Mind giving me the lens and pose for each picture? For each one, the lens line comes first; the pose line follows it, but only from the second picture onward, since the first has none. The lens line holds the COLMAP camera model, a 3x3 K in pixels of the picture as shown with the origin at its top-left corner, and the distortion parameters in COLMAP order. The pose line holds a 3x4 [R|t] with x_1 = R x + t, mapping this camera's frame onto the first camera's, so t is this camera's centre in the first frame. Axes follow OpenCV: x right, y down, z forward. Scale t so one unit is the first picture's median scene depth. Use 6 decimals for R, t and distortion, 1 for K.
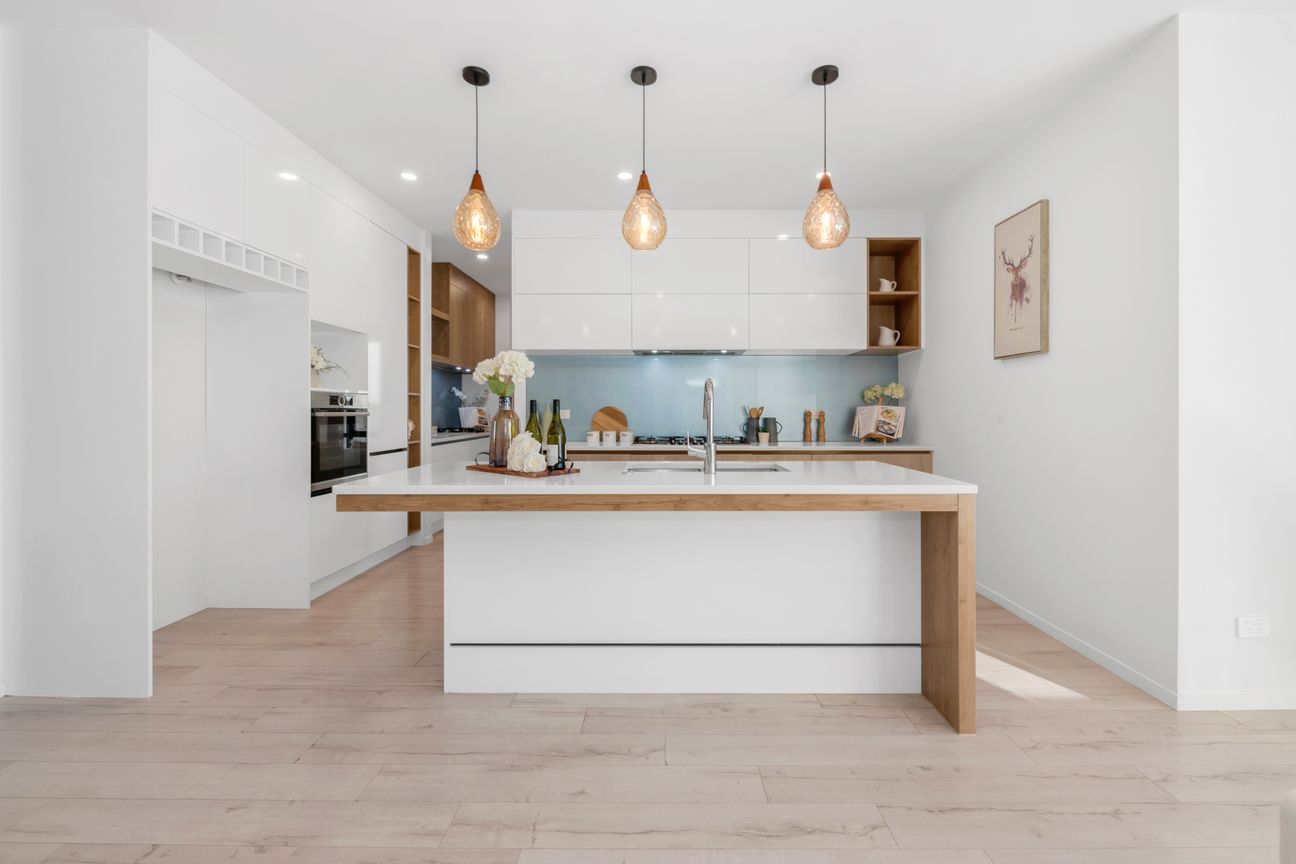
lens RADIAL K [[517.0, 0, 659.0], [0, 517.0, 407.7], [0, 0, 1]] dist [-0.001665, -0.000353]
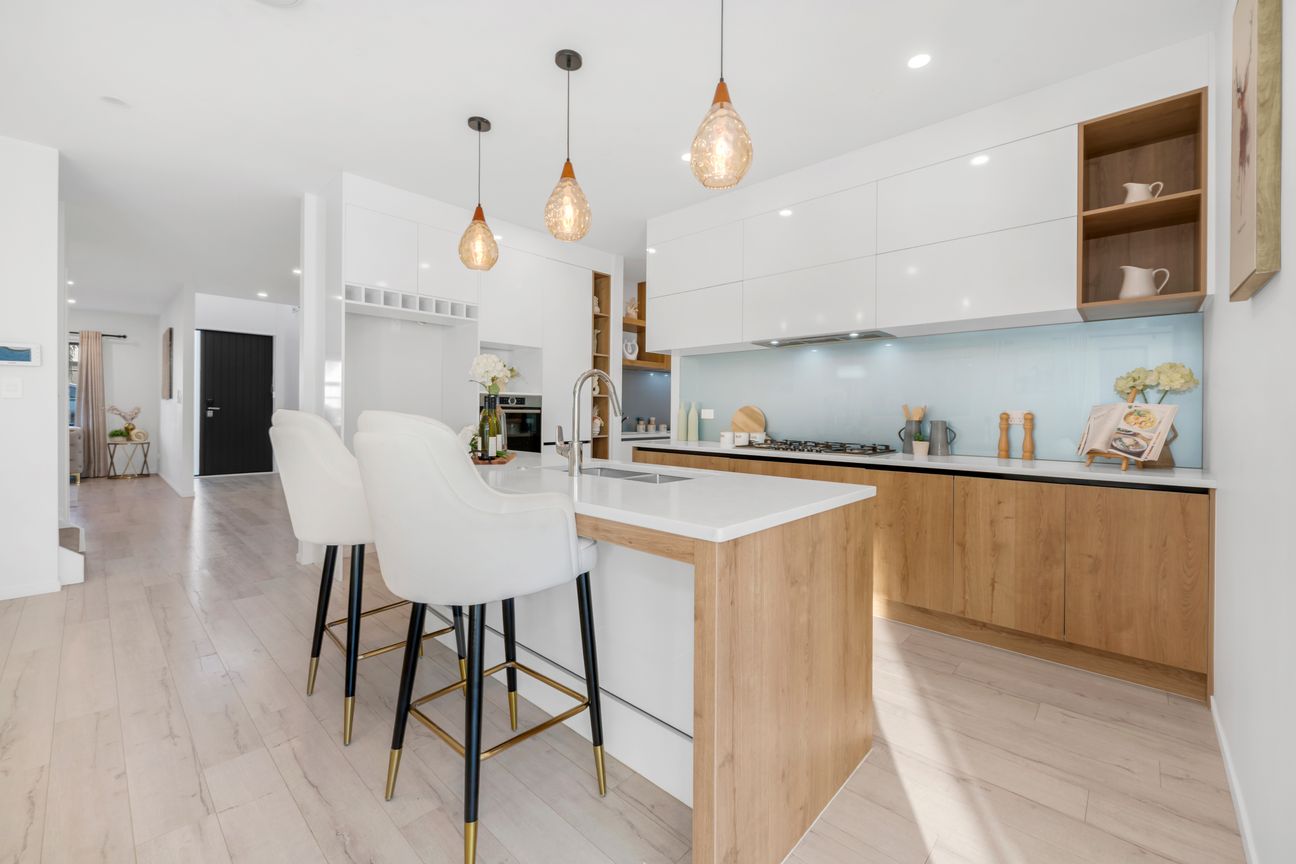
lens RADIAL K [[517.0, 0, 670.2], [0, 517.0, 406.0], [0, 0, 1]] dist [-0.001665, -0.000353]
pose [[0.748036, -0.001564, -0.663657, 0.437509], [-0.005539, 0.999948, -0.008600, 0.006855], [0.663635, 0.010109, 0.747988, 0.231894]]
